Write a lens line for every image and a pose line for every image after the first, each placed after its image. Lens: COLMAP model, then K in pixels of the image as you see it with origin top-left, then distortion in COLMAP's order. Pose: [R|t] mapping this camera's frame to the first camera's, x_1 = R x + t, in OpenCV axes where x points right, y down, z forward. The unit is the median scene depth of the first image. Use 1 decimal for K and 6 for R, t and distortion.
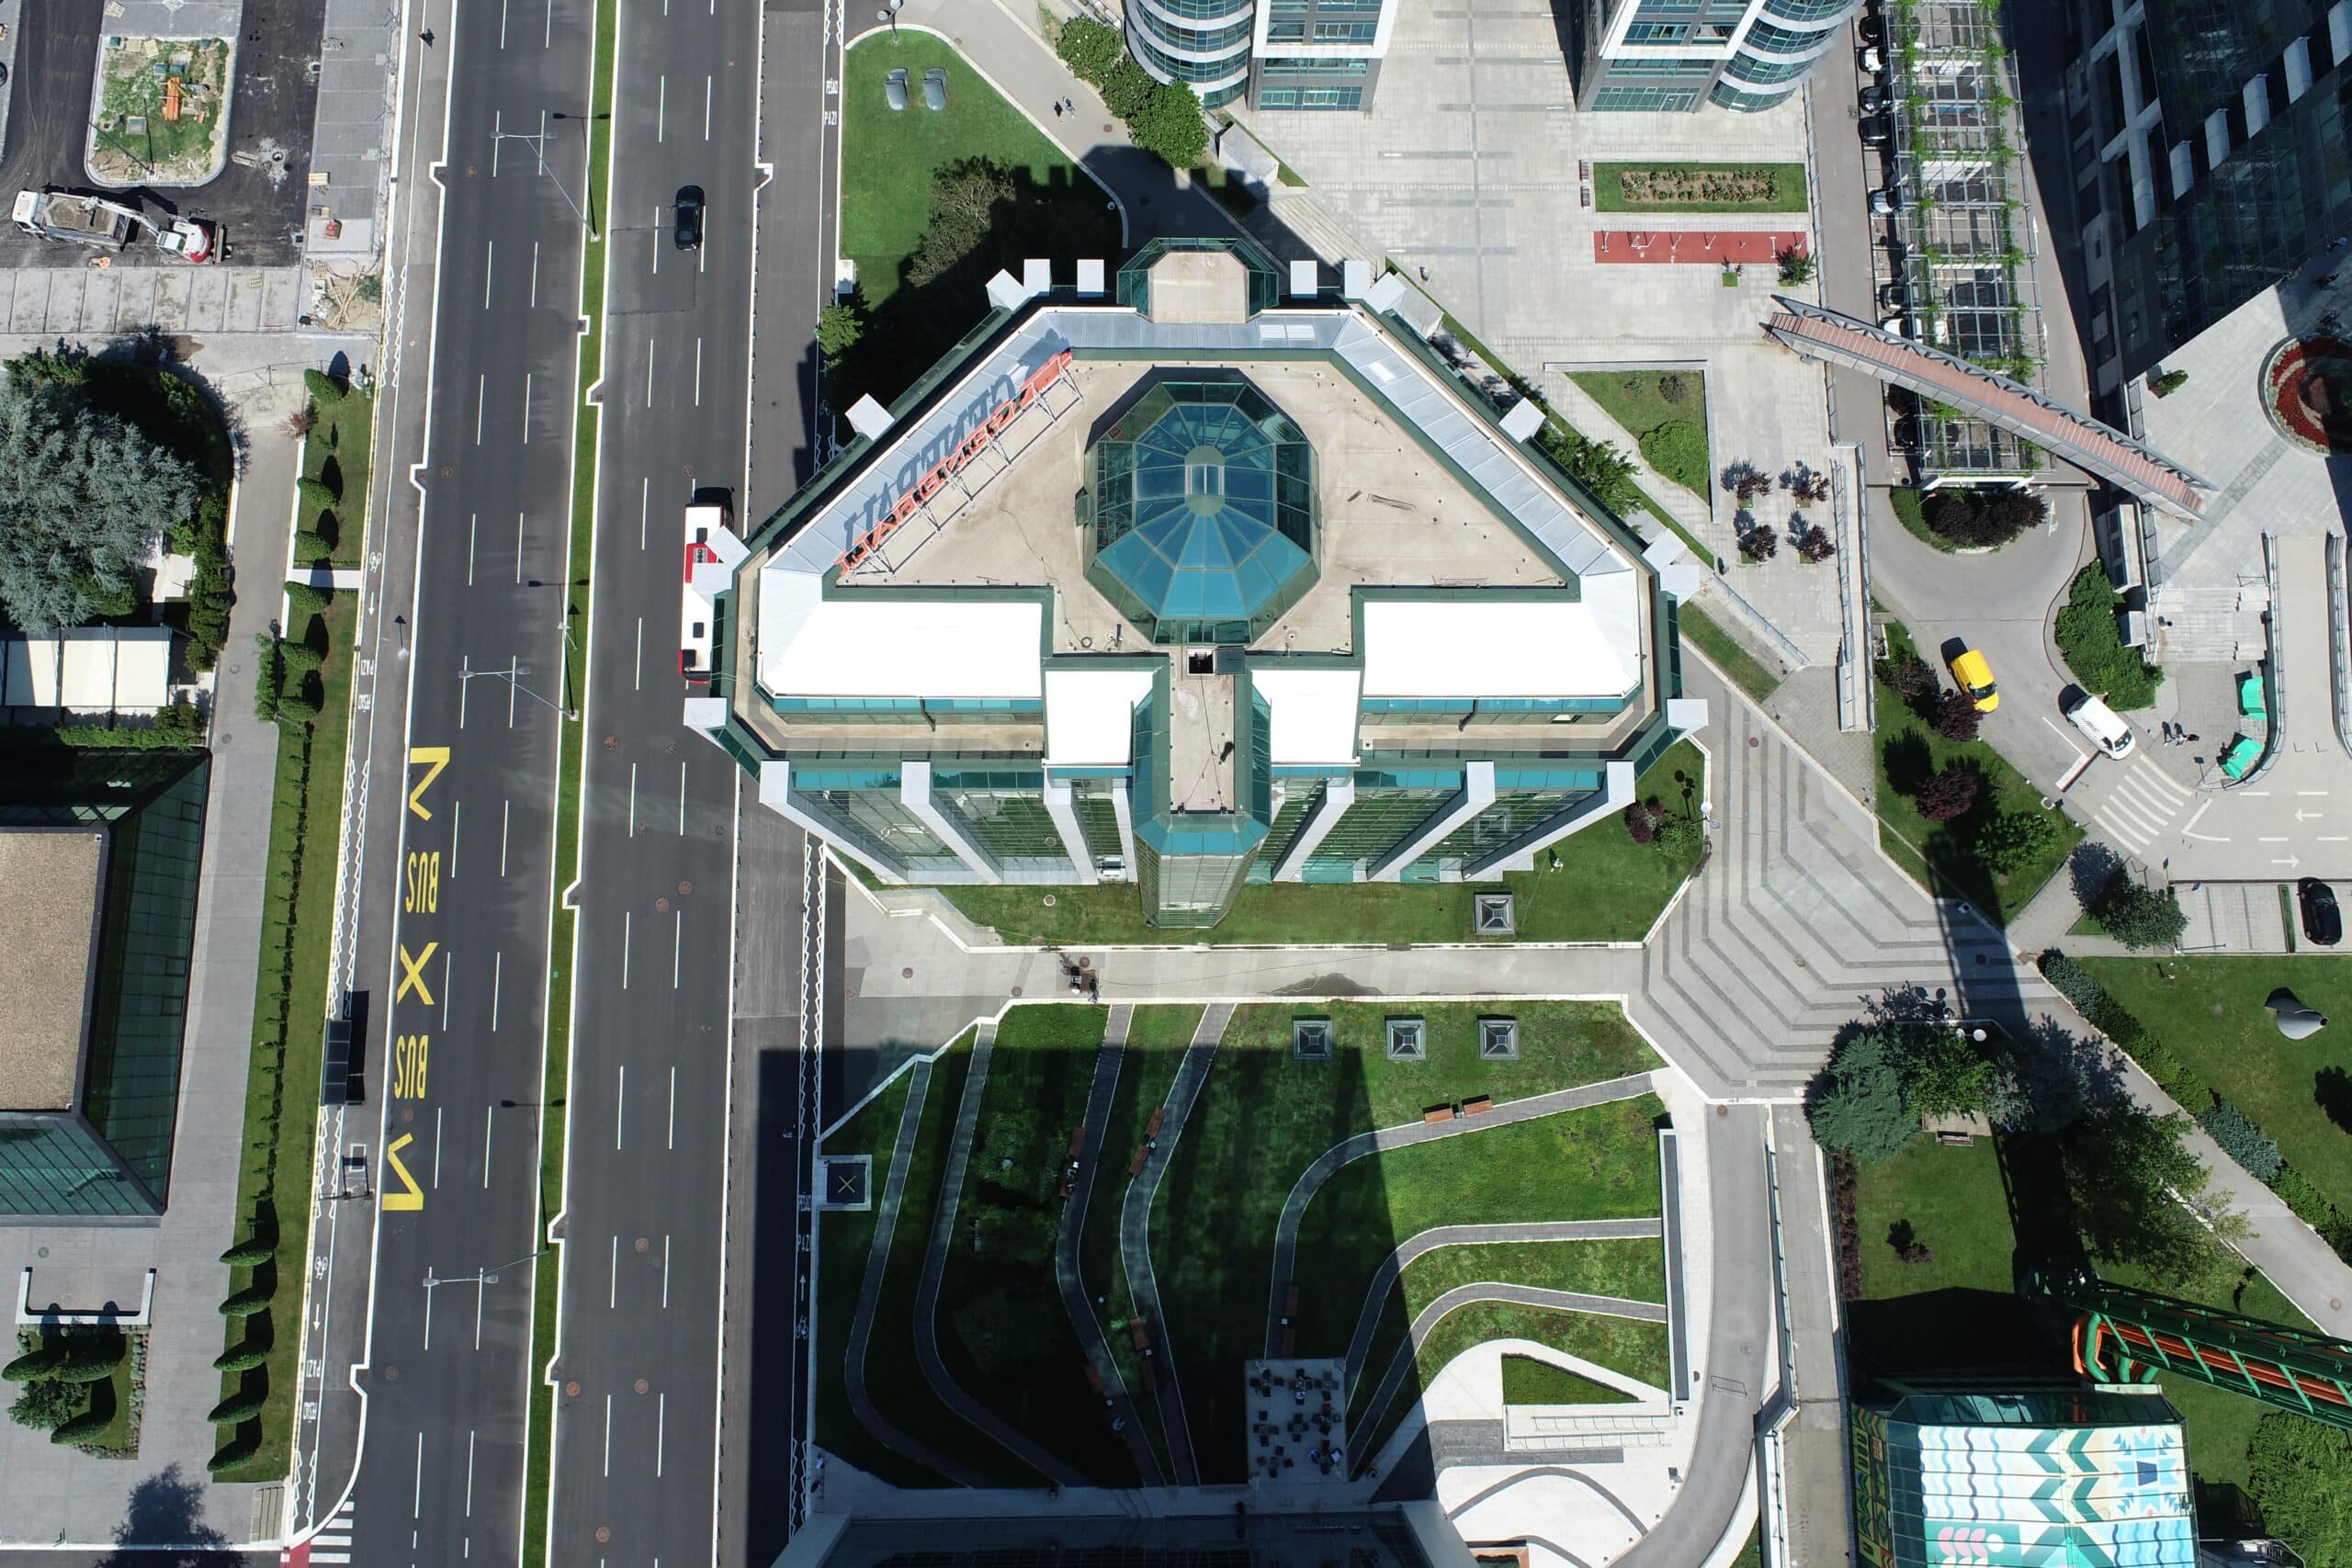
lens RADIAL K [[1624.8, 0, 1177.6], [0, 1624.8, 779.2], [0, 0, 1]] dist [-0.013207, 0.009835]
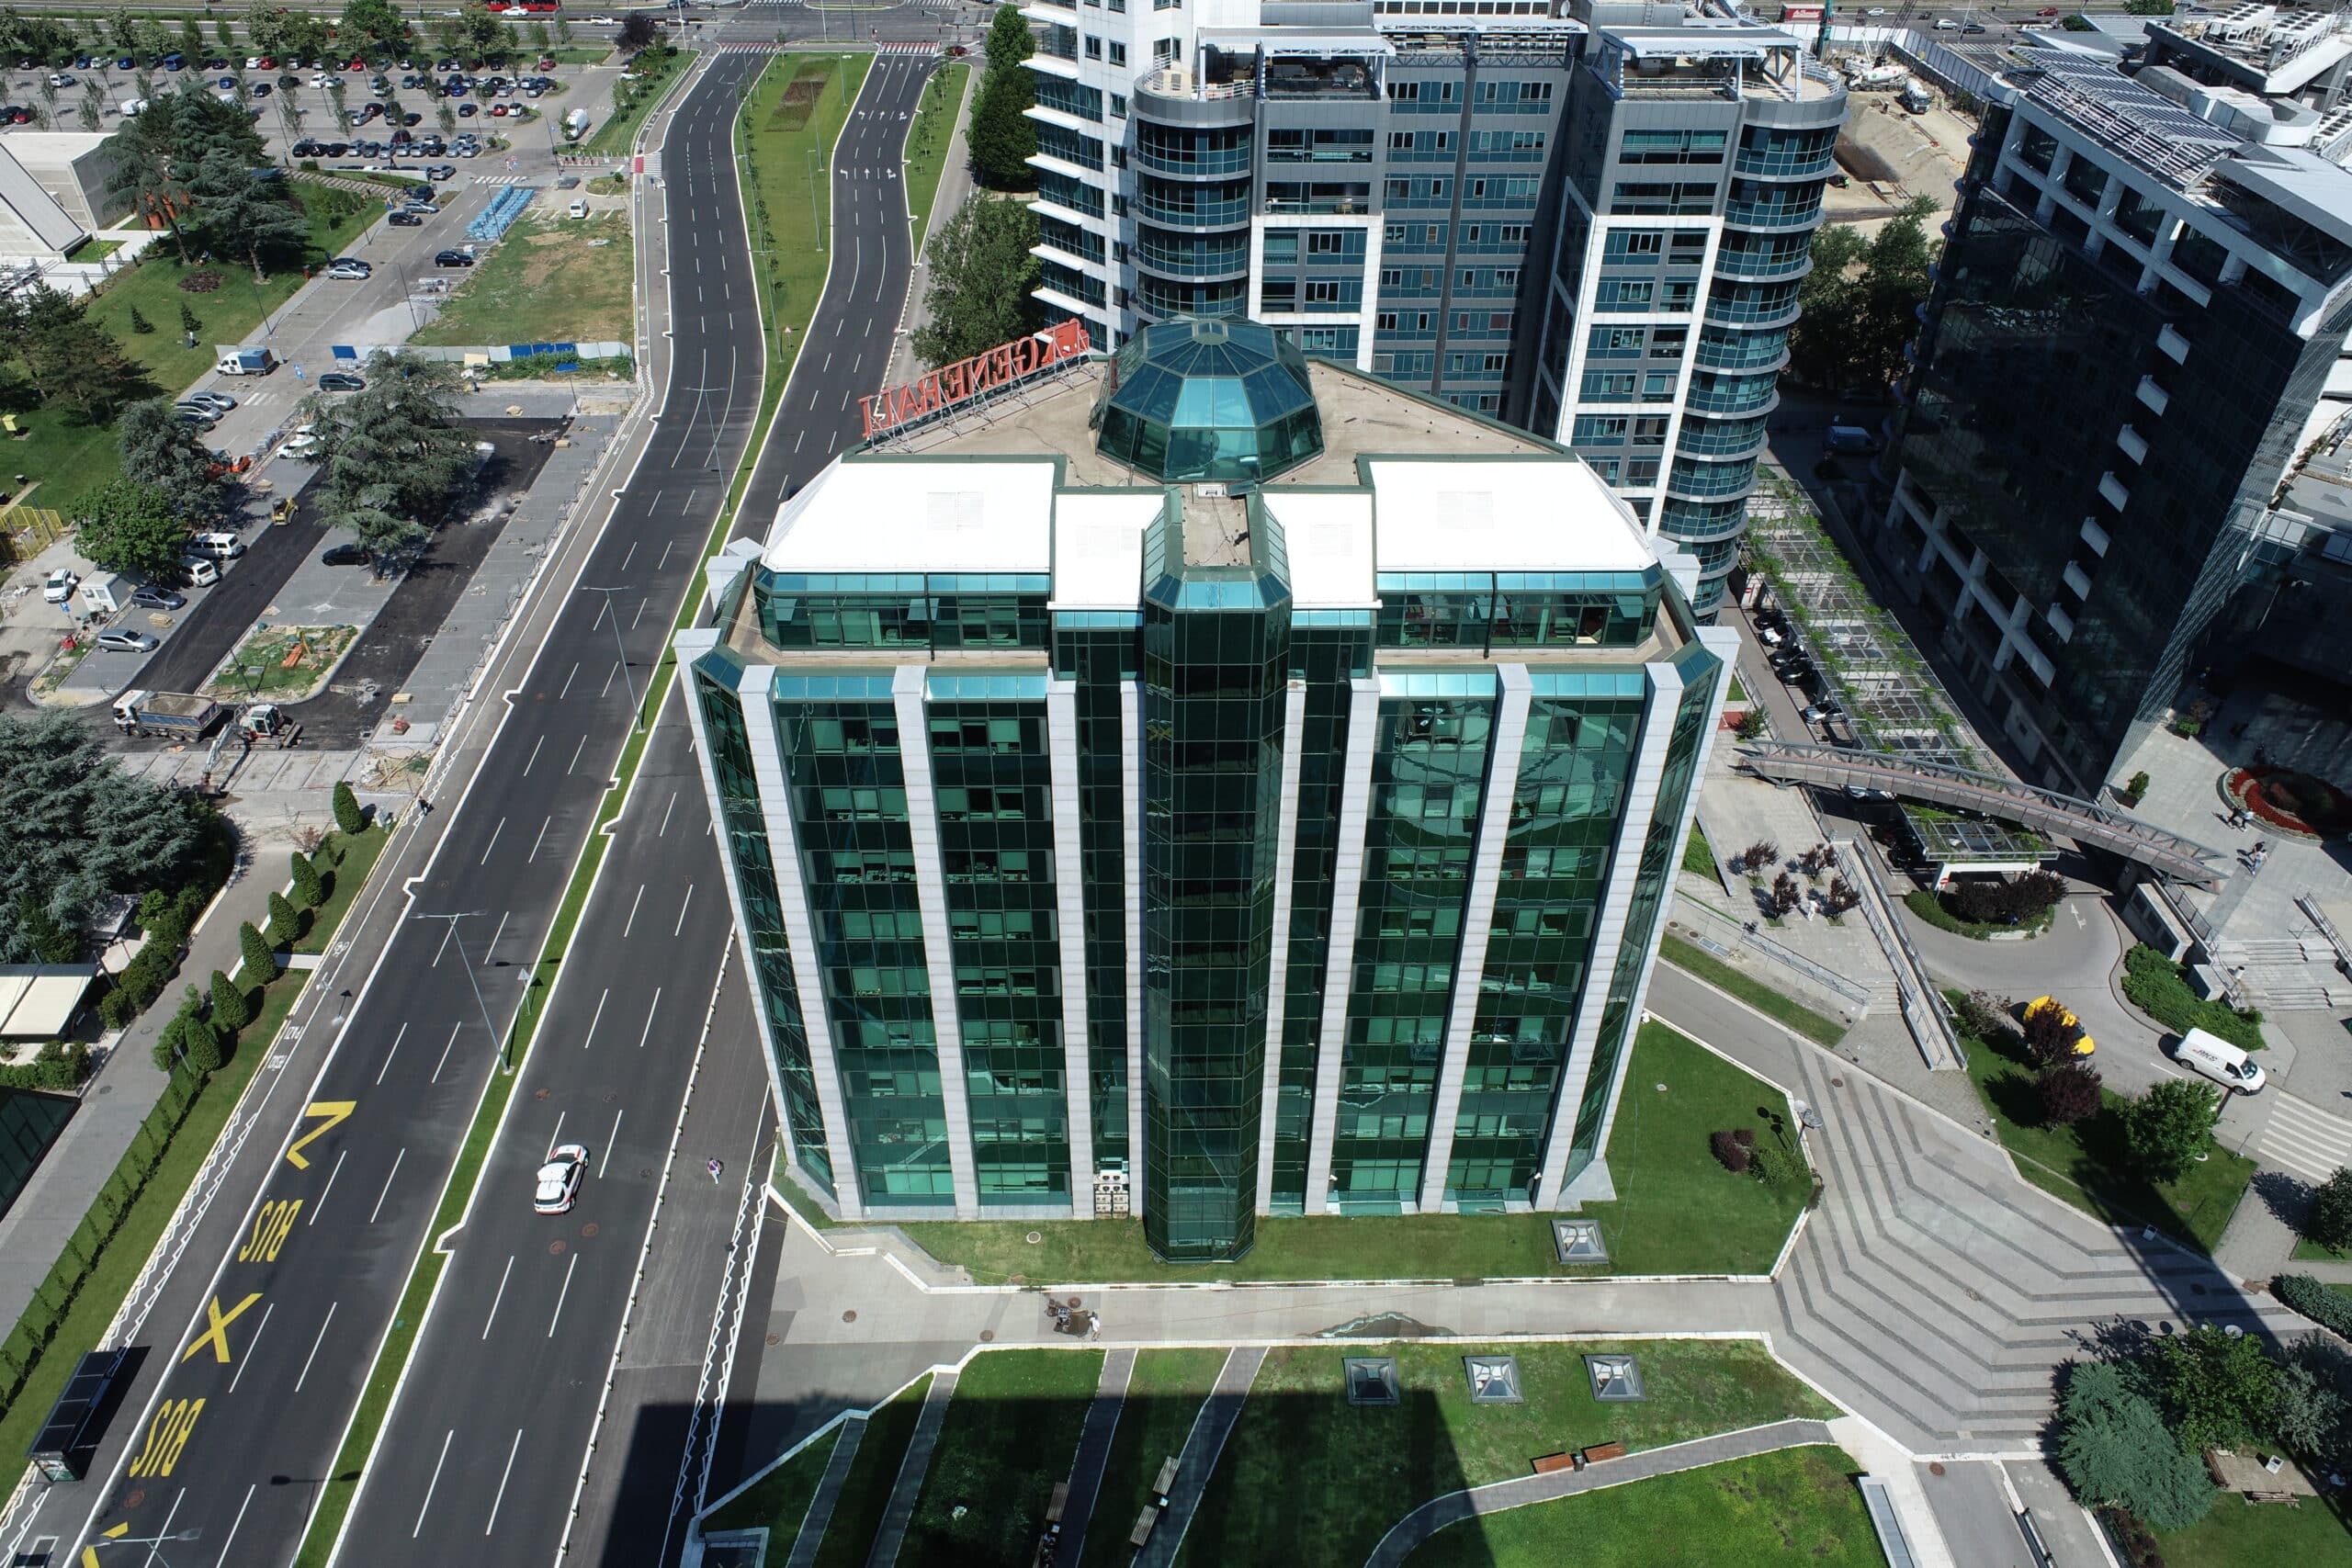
lens RADIAL K [[1624.8, 0, 1178.8], [0, 1624.8, 777.1], [0, 0, 1]] dist [-0.013207, 0.009835]
pose [[0.999872, -0.012426, 0.010108, -0.011279], [0.015972, 0.725878, -0.687638, 0.470594], [0.001207, 0.687711, 0.725984, 0.248497]]
